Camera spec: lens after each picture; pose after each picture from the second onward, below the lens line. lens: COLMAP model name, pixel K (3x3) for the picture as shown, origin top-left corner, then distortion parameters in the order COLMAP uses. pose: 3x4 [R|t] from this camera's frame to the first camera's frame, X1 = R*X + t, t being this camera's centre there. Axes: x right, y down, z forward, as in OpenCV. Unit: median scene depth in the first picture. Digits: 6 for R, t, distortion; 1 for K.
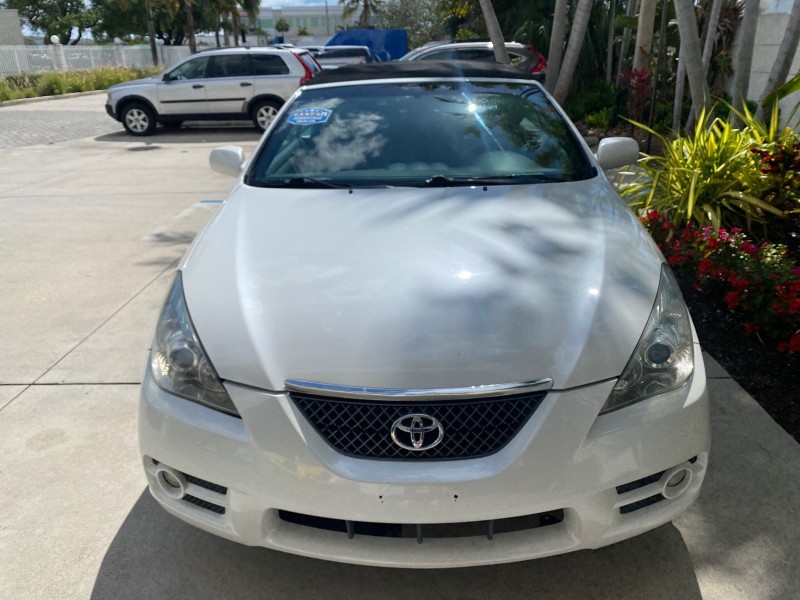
lens RADIAL K [[618.2, 0, 396.6], [0, 618.2, 294.6], [0, 0, 1]] dist [0.000789, -0.004948]
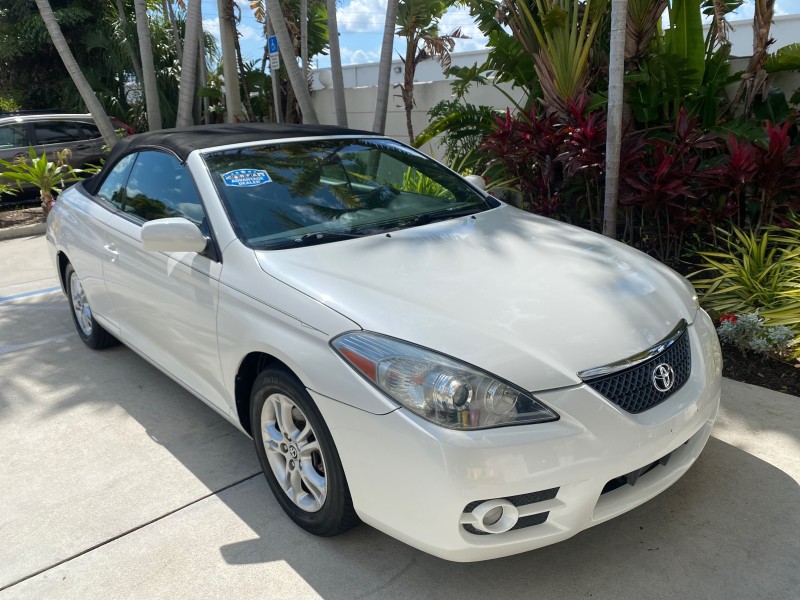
lens RADIAL K [[618.2, 0, 399.3], [0, 618.2, 292.8], [0, 0, 1]] dist [0.000789, -0.004948]
pose [[0.738032, -0.193991, 0.646279, -0.411866], [0.262849, 0.964779, -0.010572, -0.029560], [-0.621466, 0.177676, 0.763028, 0.105593]]
